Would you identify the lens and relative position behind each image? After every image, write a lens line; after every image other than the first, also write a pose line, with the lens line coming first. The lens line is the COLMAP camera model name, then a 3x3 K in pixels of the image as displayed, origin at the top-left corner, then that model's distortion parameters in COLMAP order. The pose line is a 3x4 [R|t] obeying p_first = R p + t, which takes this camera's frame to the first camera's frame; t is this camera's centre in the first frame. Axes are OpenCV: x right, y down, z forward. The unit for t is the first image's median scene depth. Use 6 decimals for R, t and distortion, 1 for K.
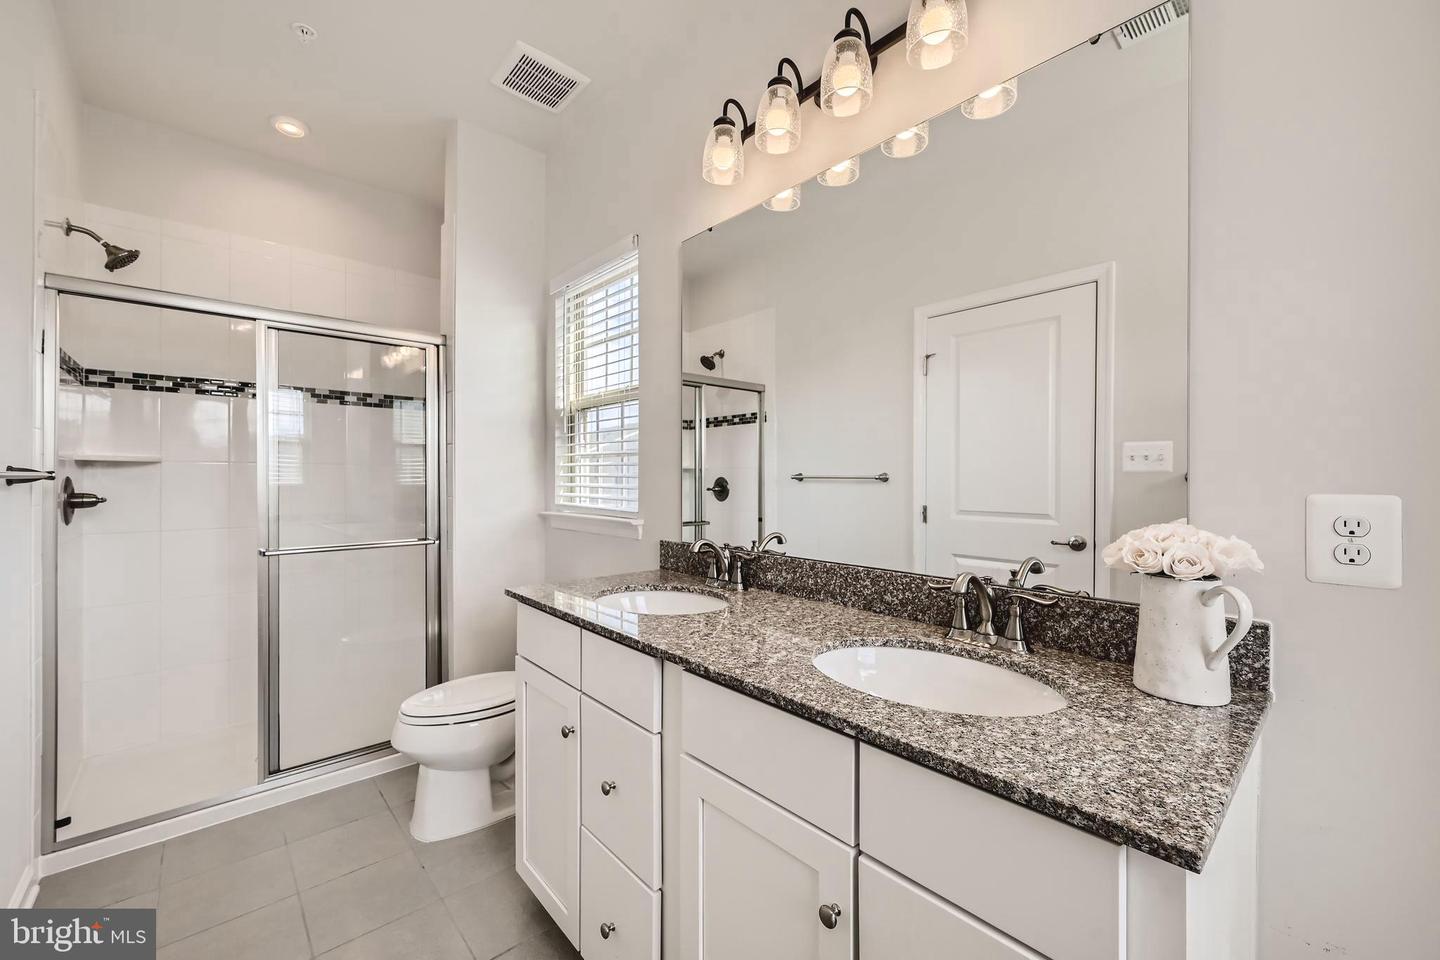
lens RADIAL K [[575.0, 0, 720.7], [0, 575.0, 482.9], [0, 0, 1]] dist [-0.000230, 0.000013]
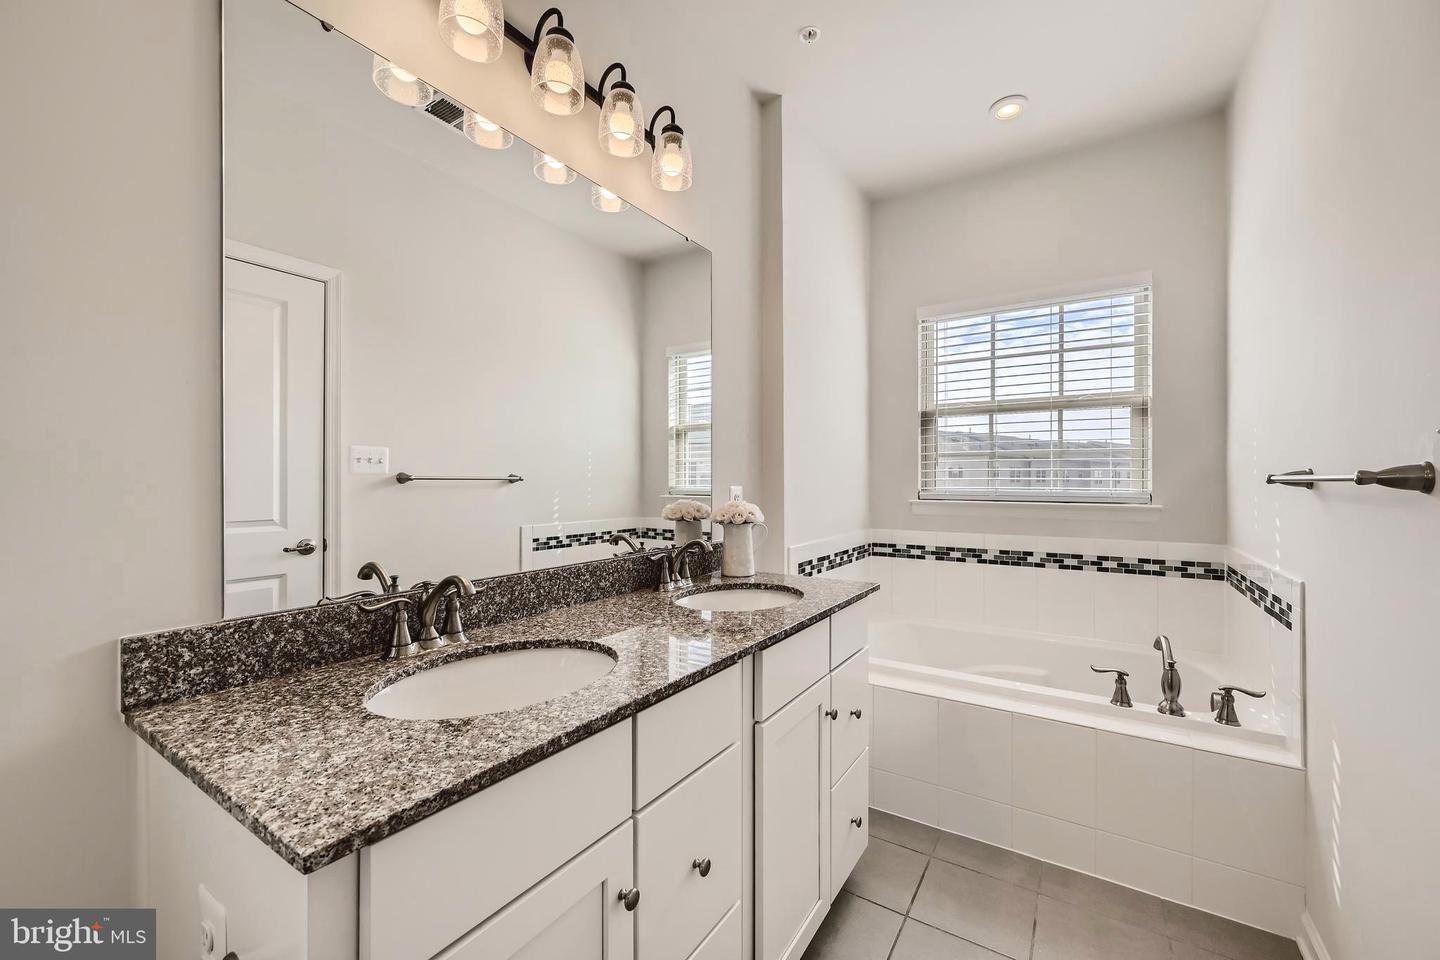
lens RADIAL K [[575.0, 0, 720.7], [0, 575.0, 482.9], [0, 0, 1]] dist [-0.000230, 0.000013]
pose [[-0.255110, -0.009491, 0.966865, -0.784453], [0.007374, 0.999904, 0.011761, -0.012687], [-0.966884, 0.010130, -0.255015, 0.942920]]
